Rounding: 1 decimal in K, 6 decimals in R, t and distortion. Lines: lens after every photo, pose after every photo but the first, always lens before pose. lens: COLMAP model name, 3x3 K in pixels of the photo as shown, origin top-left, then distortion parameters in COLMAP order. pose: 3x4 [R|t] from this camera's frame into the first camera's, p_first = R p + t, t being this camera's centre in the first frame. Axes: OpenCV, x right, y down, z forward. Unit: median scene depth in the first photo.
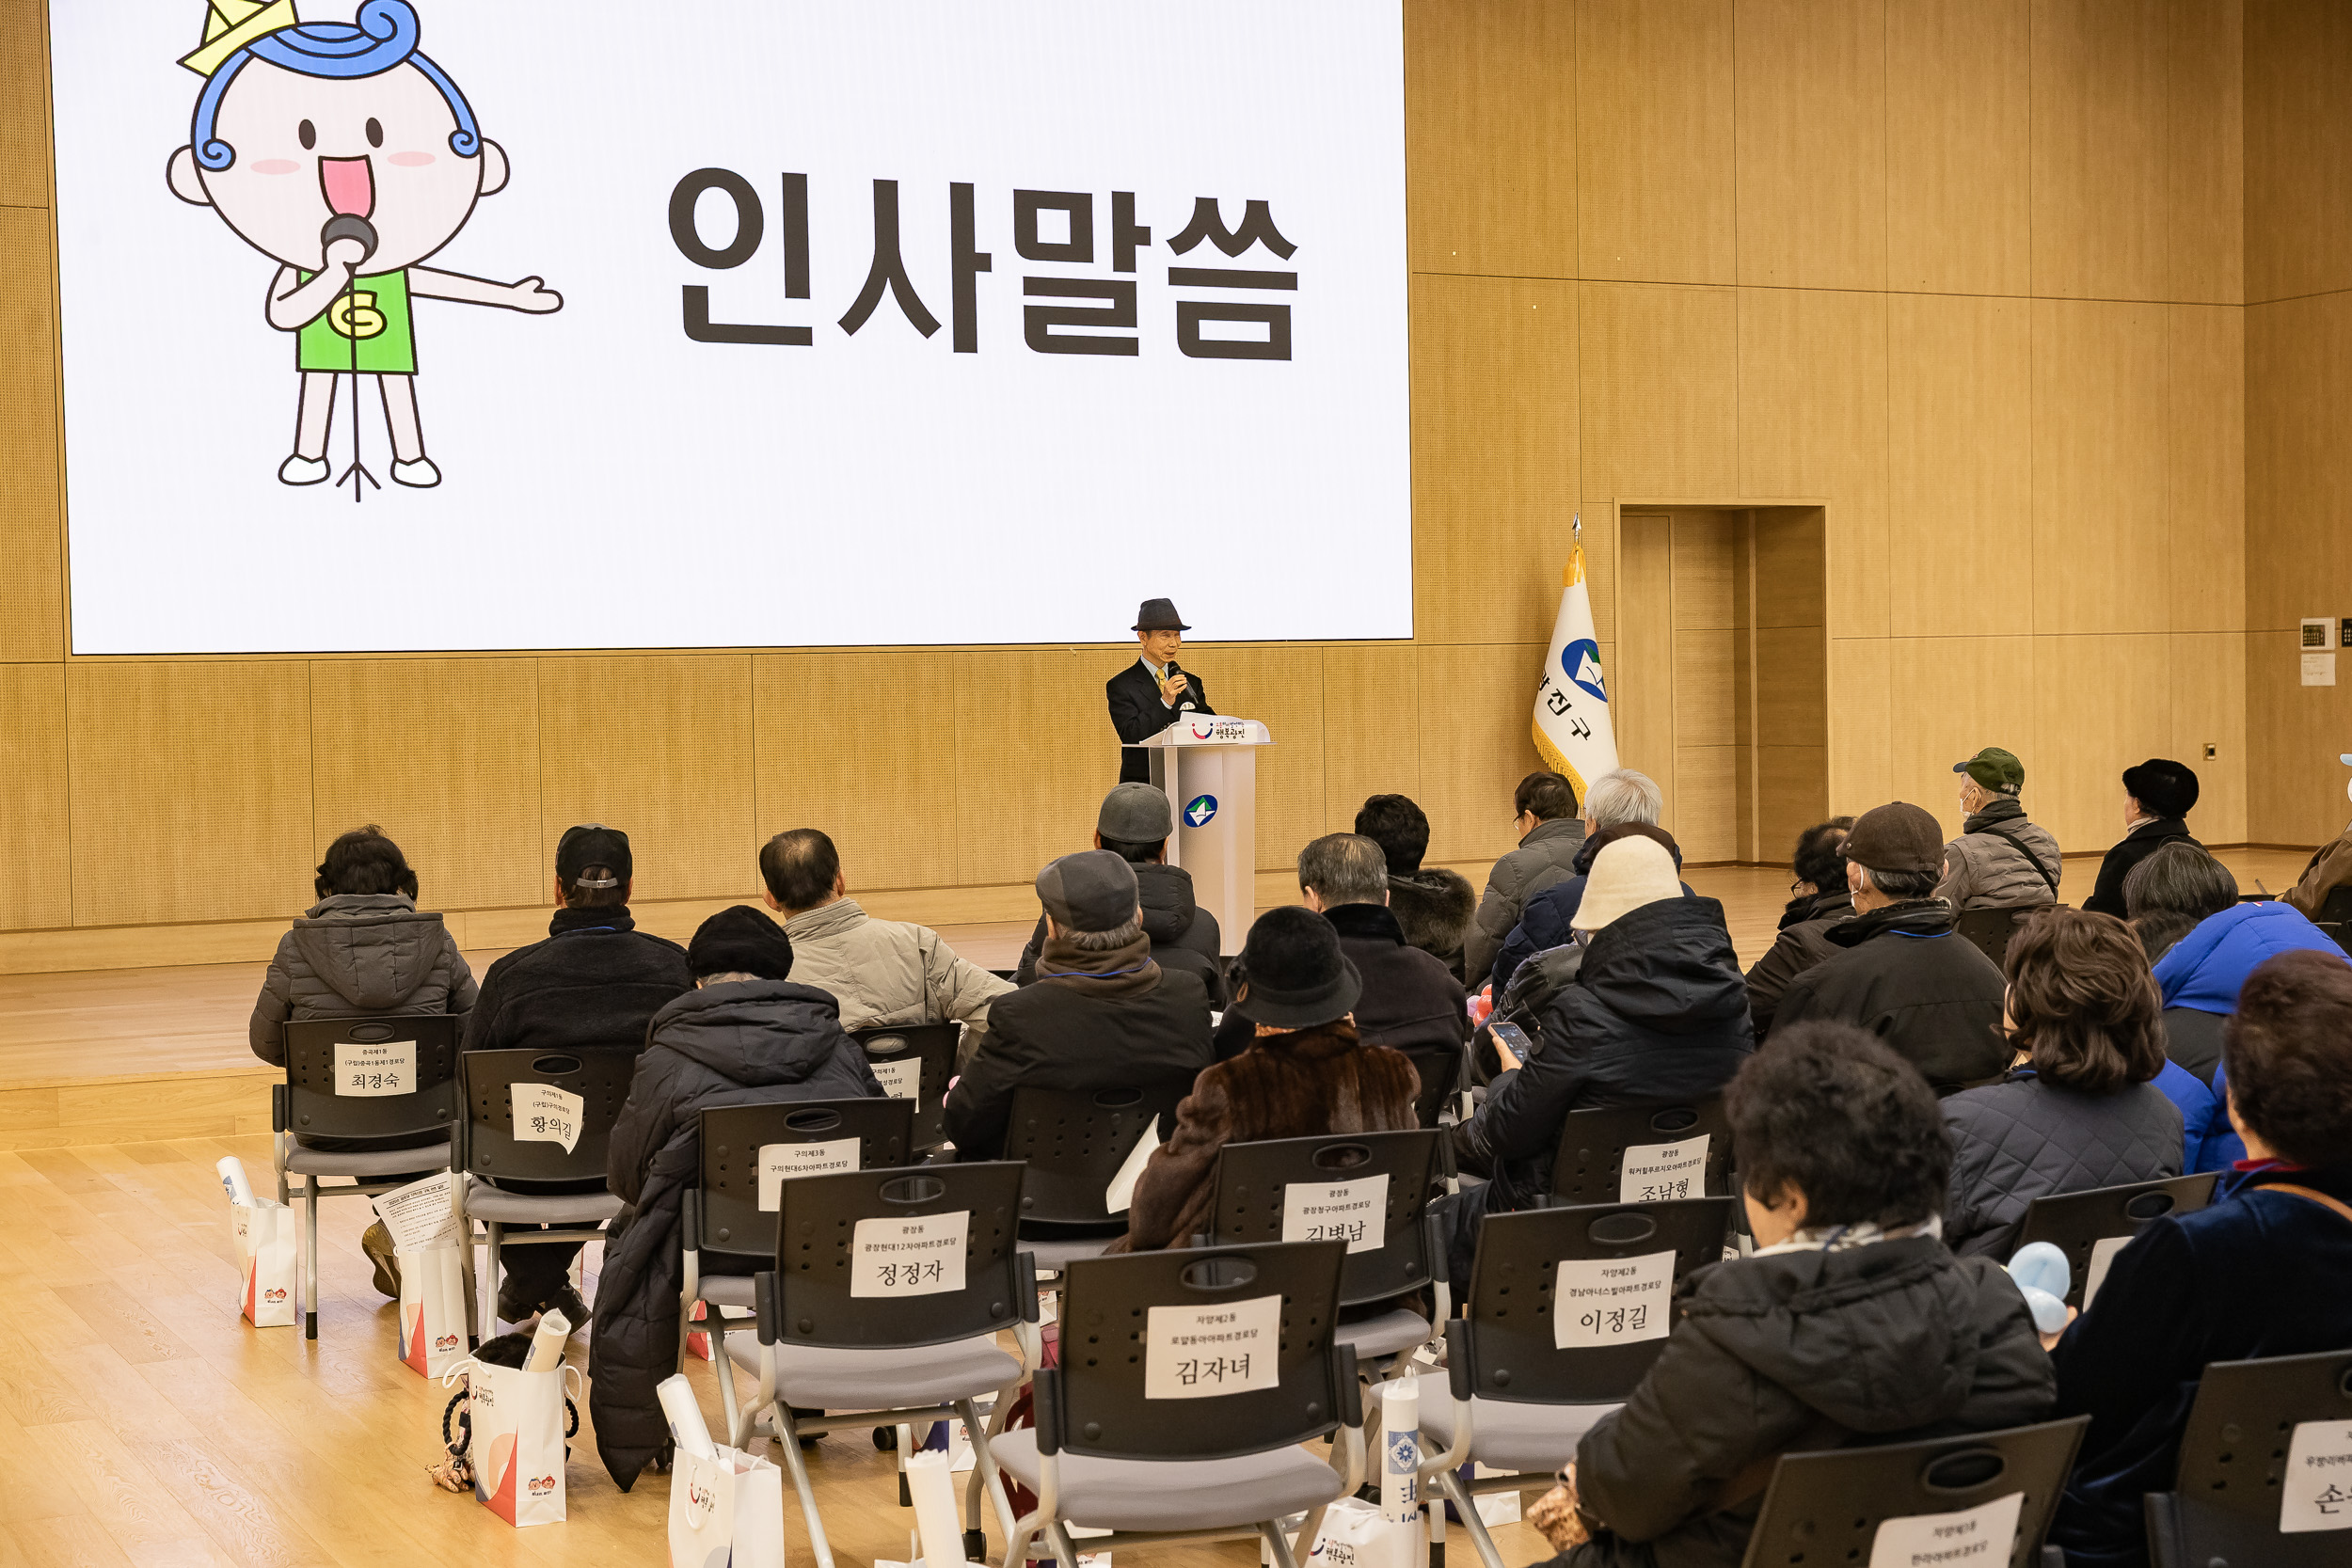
lens RADIAL K [[3407.5, 0, 1188.4], [0, 3407.5, 786.8], [0, 0, 1]] dist [0.078329, 0.000000]
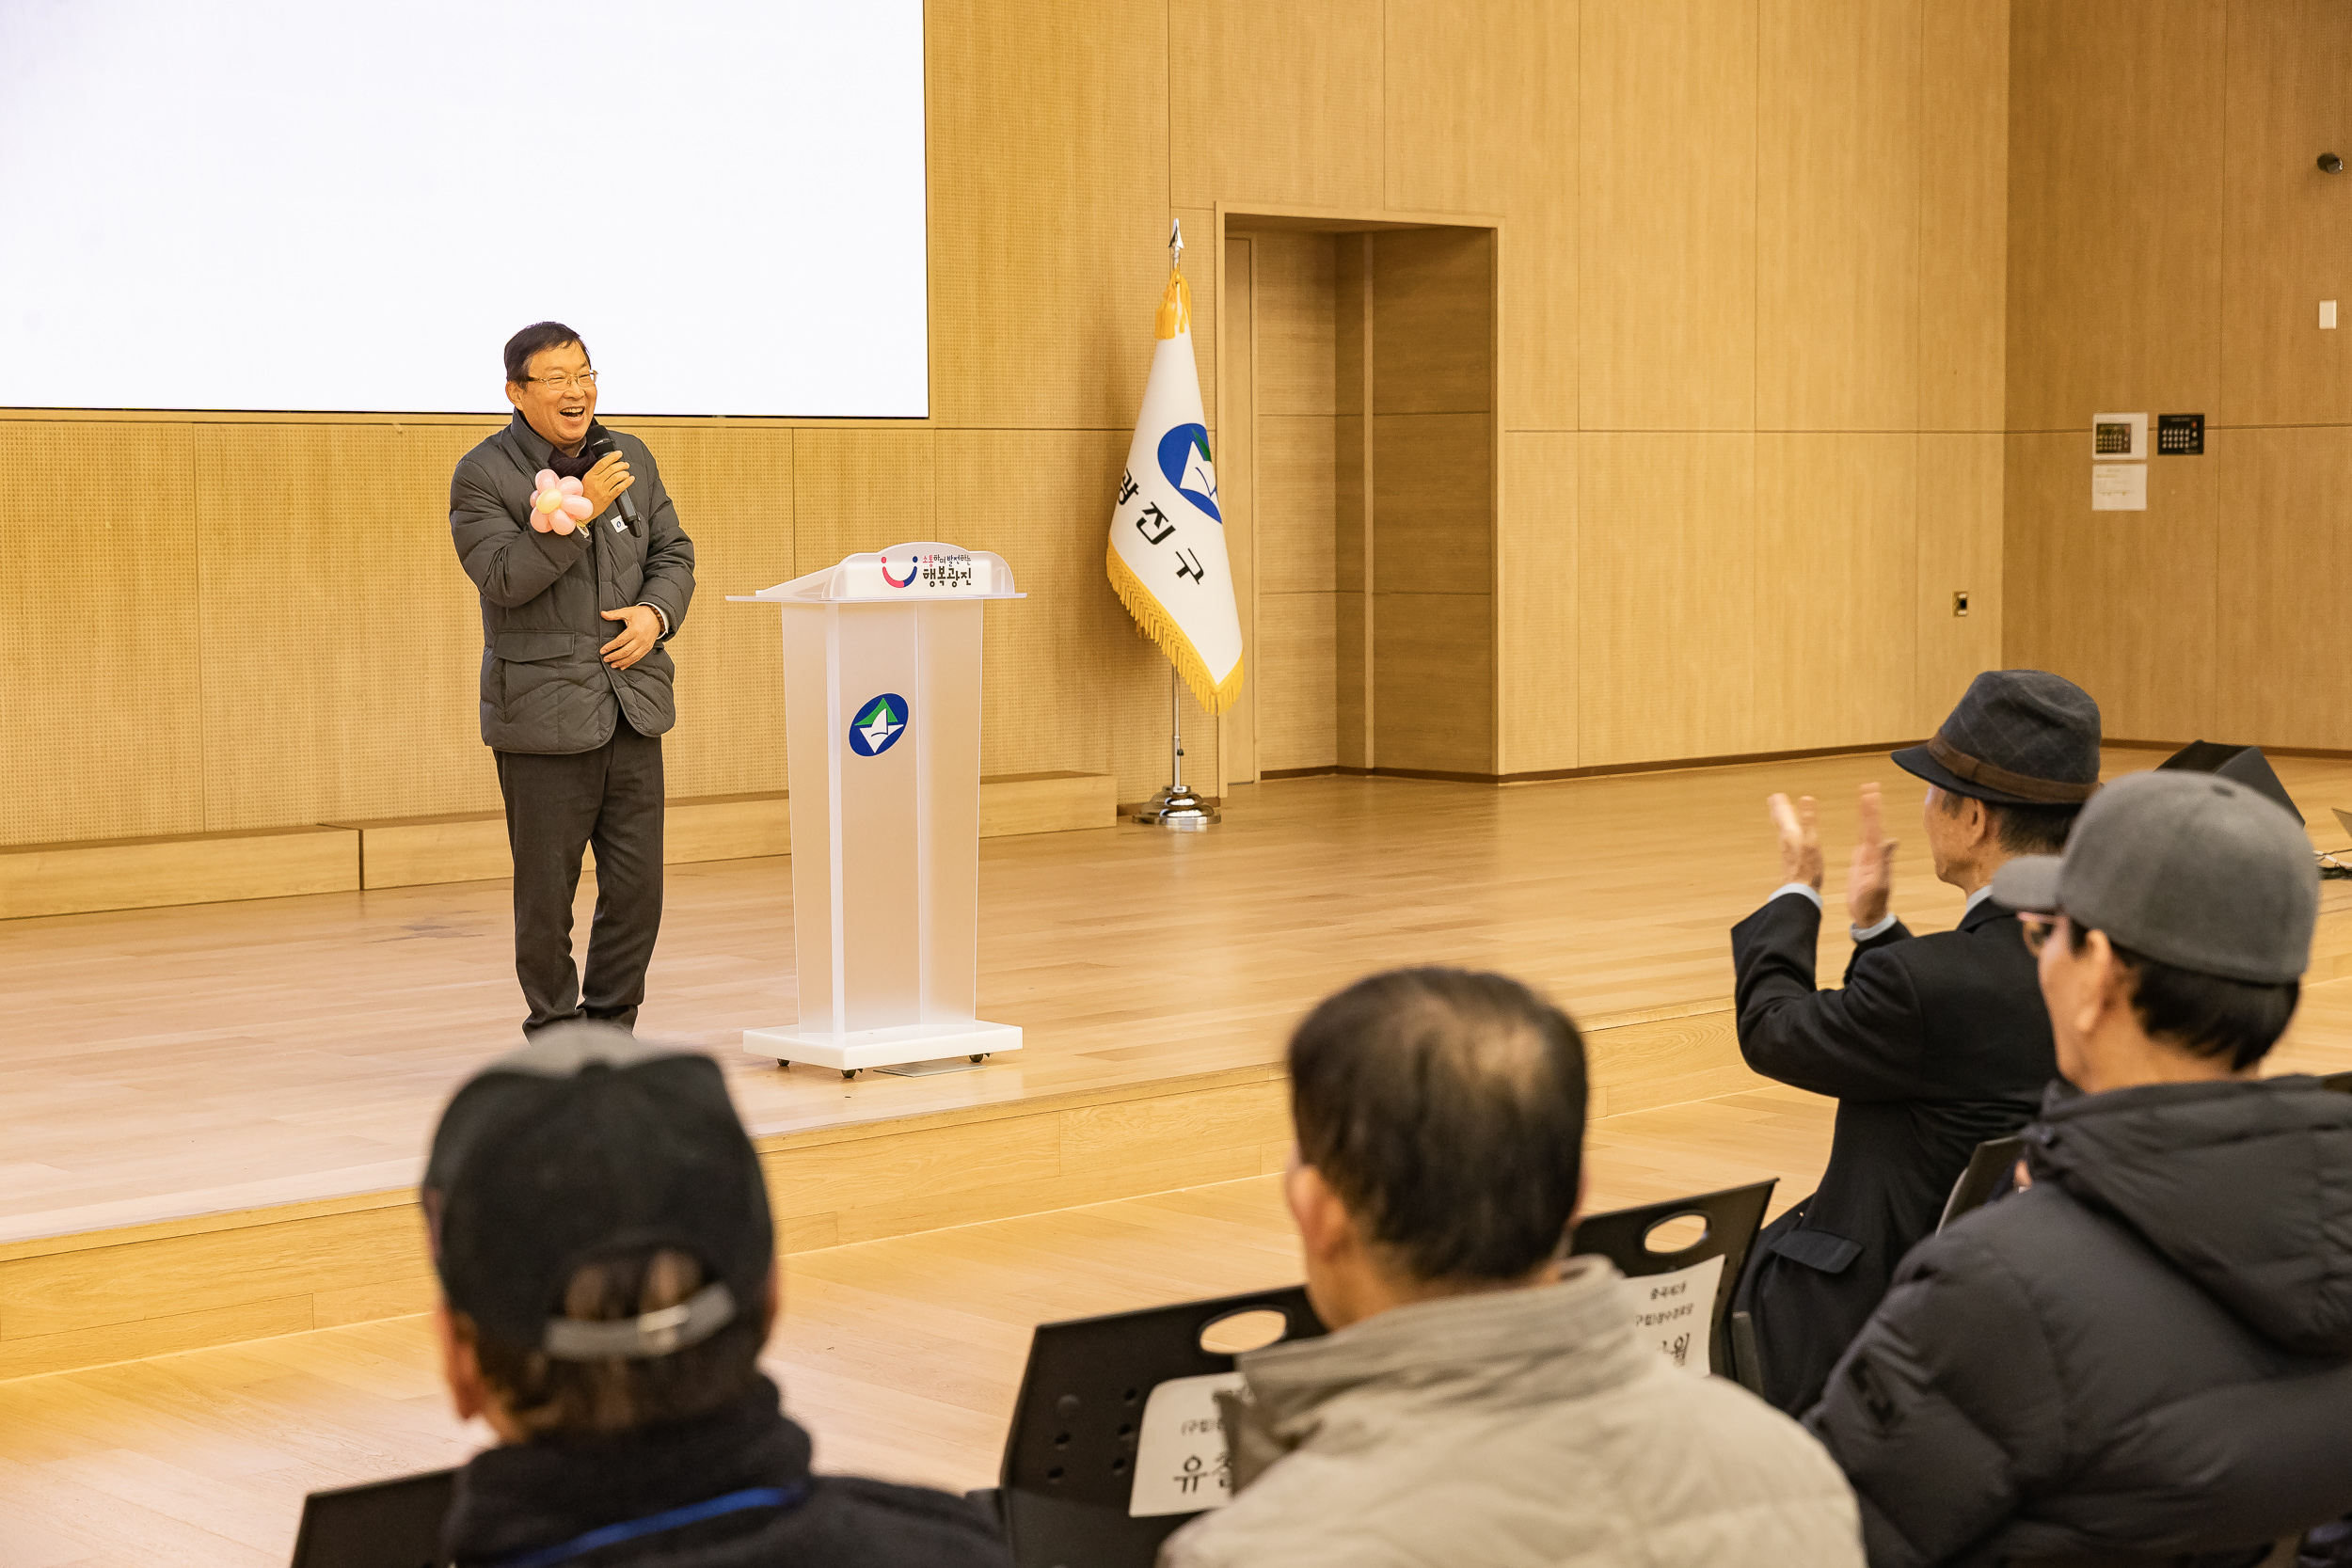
lens RADIAL K [[4006.6, 0, 1170.3], [0, 4006.6, 808.5], [0, 0, 1]] dist [0.076488, 0.000000]
pose [[0.965817, -0.008678, 0.259081, -0.082395], [-0.003164, 0.998971, 0.045253, -0.005890], [-0.259207, -0.044525, 0.964795, 0.291035]]
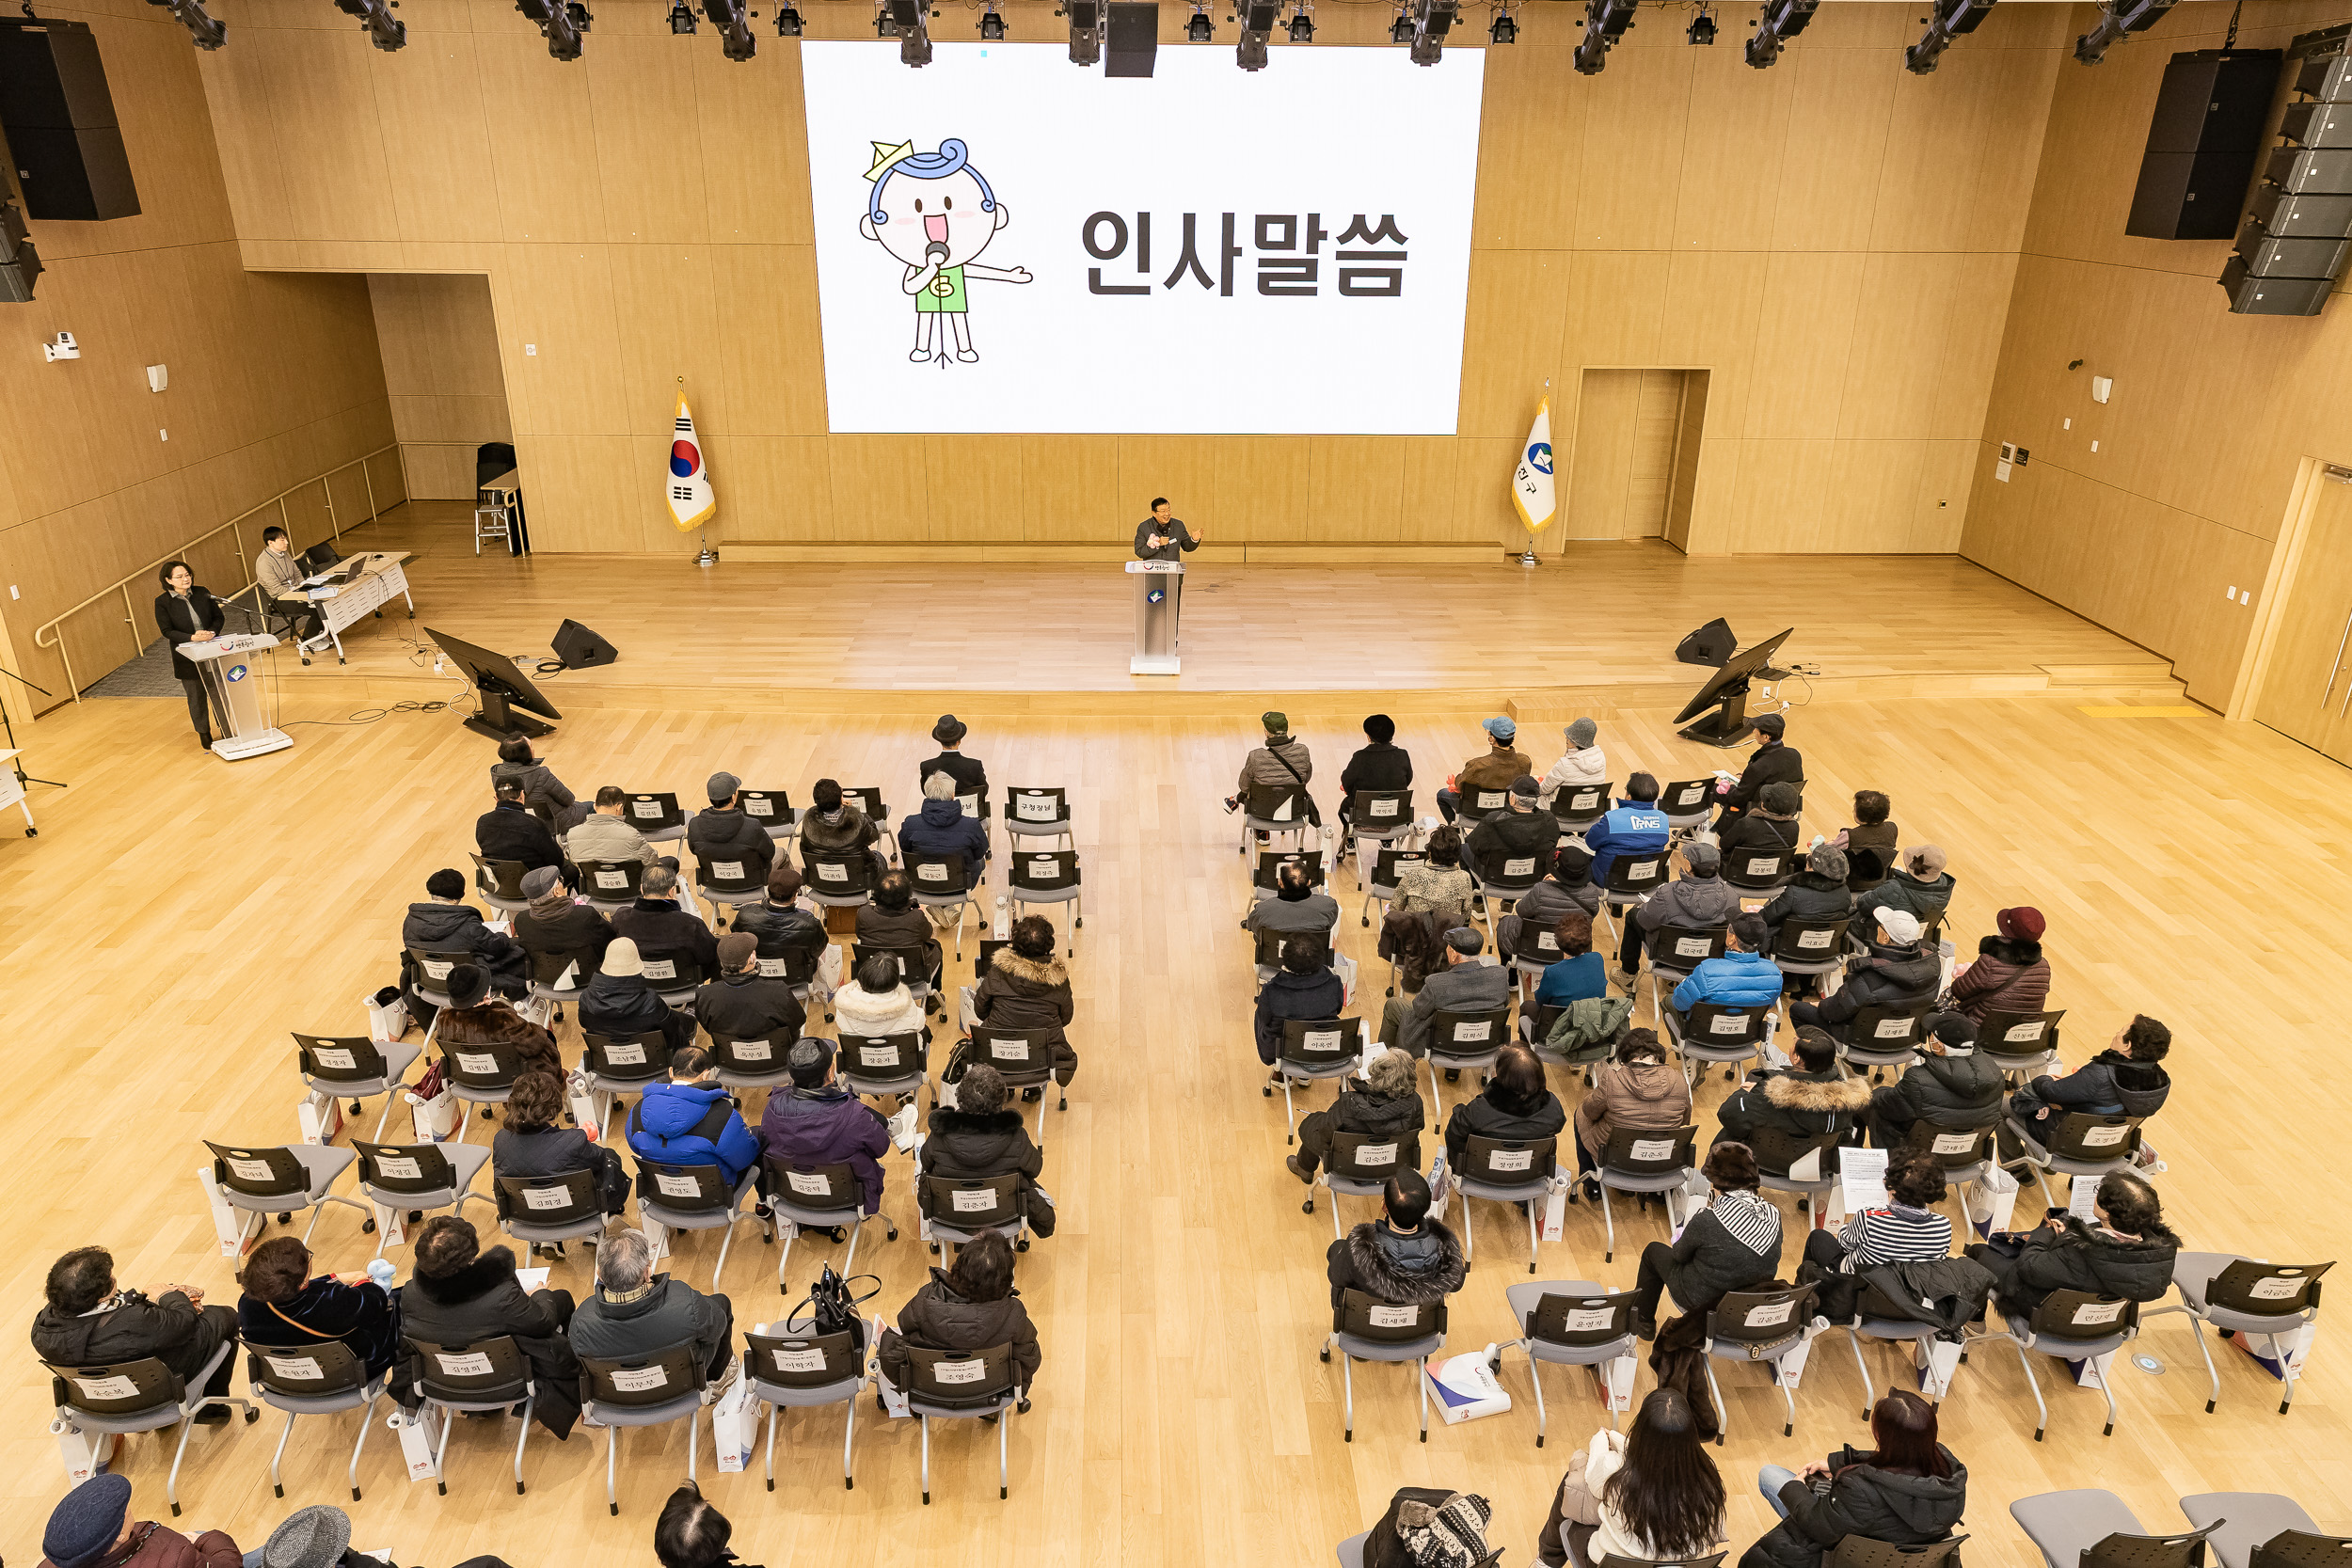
lens RADIAL K [[1562.4, 0, 1178.3], [0, 1562.4, 777.0], [0, 0, 1]] dist [-0.007744, 0.024025]
pose [[0.901823, 0.188928, -0.388615, 0.328020], [-0.039753, 0.931812, 0.360757, -0.189131], [0.430273, -0.309890, 0.847840, 0.062845]]
